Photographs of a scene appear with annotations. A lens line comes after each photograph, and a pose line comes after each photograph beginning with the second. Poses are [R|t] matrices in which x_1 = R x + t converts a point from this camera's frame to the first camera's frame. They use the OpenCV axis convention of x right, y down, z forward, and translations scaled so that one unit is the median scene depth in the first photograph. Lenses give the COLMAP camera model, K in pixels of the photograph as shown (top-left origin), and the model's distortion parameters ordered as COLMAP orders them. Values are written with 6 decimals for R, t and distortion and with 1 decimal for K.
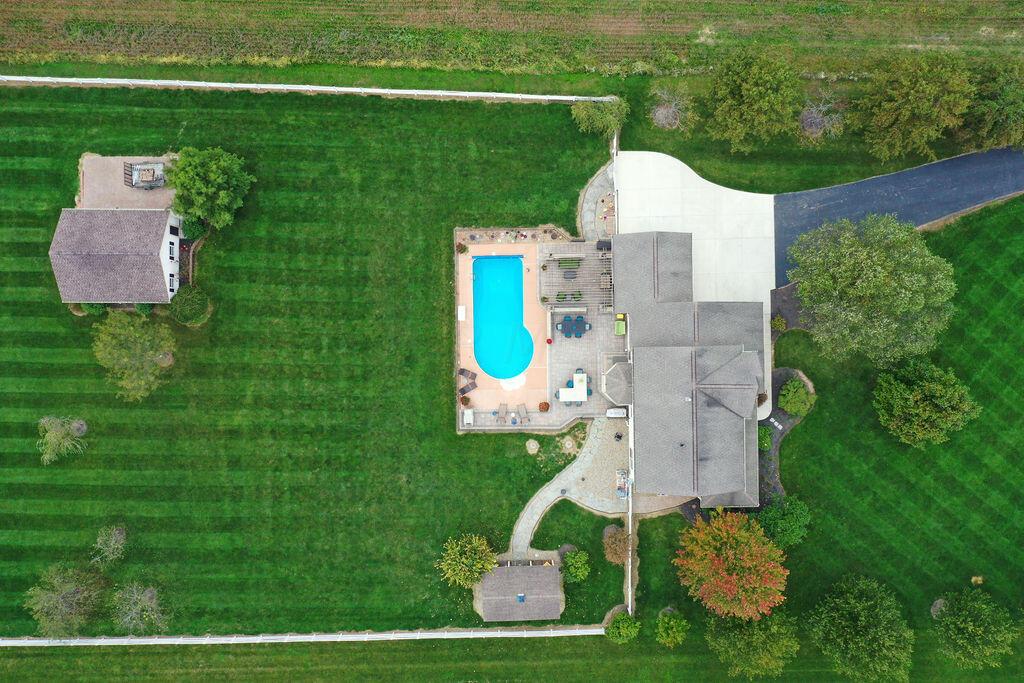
lens RADIAL K [[794.9, 0, 512.0], [0, 794.9, 341.5], [0, 0, 1]] dist [0.009882, 0.003895]
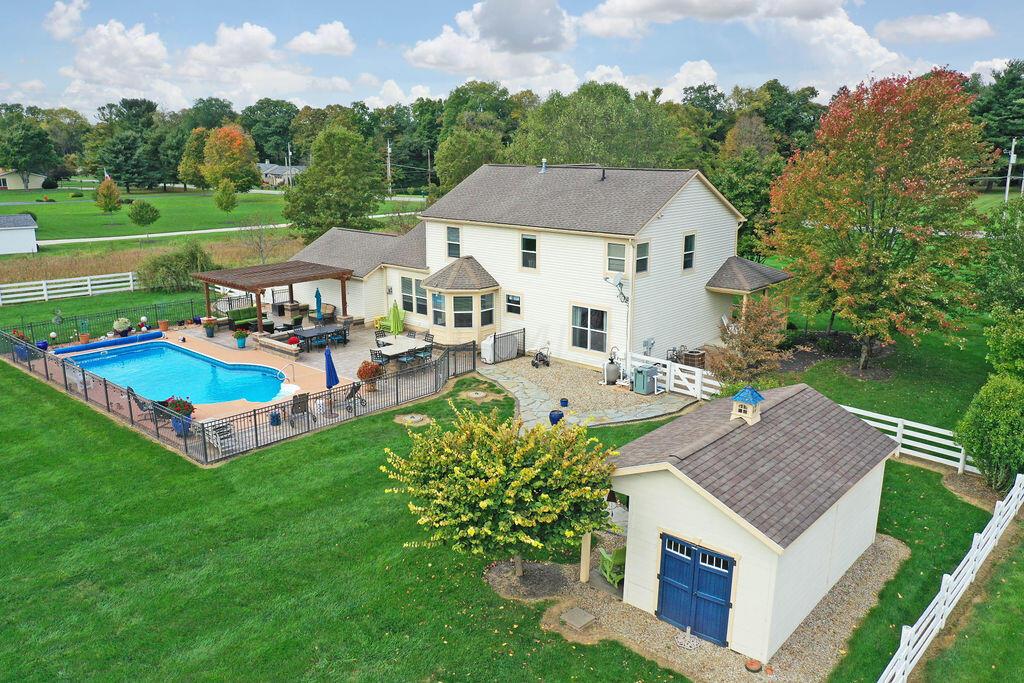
lens RADIAL K [[794.9, 0, 512.0], [0, 794.9, 341.5], [0, 0, 1]] dist [0.009882, 0.003895]
pose [[0.680332, -0.186227, 0.708850, -0.202404], [0.732779, 0.154976, -0.662584, 0.410814], [0.013536, 0.970207, 0.241898, 0.874590]]
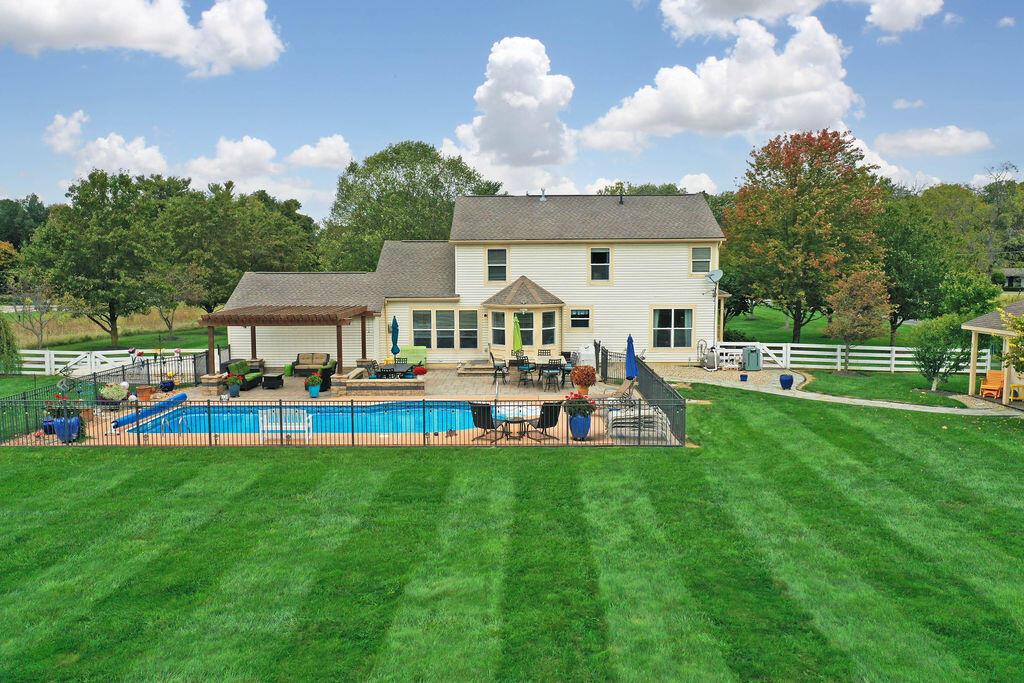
lens RADIAL K [[794.9, 0, 512.0], [0, 794.9, 341.5], [0, 0, 1]] dist [0.009882, 0.003895]
pose [[0.028038, -0.106274, 0.993942, -0.347943], [0.999448, -0.014737, -0.029770, 0.058881], [0.017812, 0.994228, 0.105802, 0.931049]]
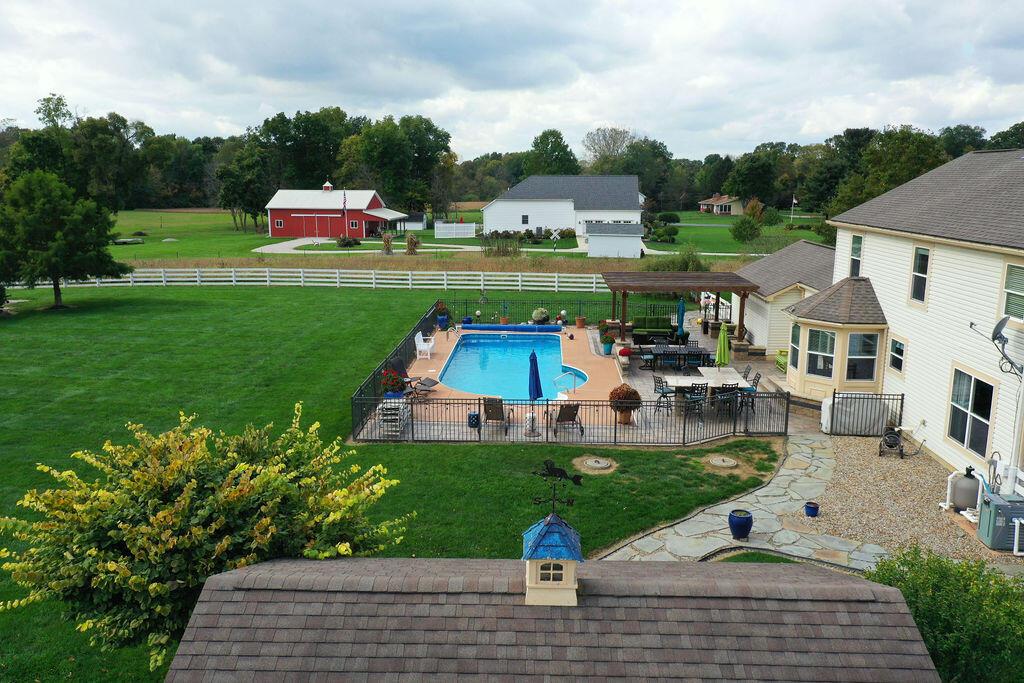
lens RADIAL K [[794.9, 0, 512.0], [0, 794.9, 341.5], [0, 0, 1]] dist [0.009882, 0.003895]
pose [[0.997858, 0.004707, -0.065242, 0.014549], [-0.064959, 0.188476, -0.979927, 0.404751], [0.007685, 0.982066, 0.188378, 0.904043]]
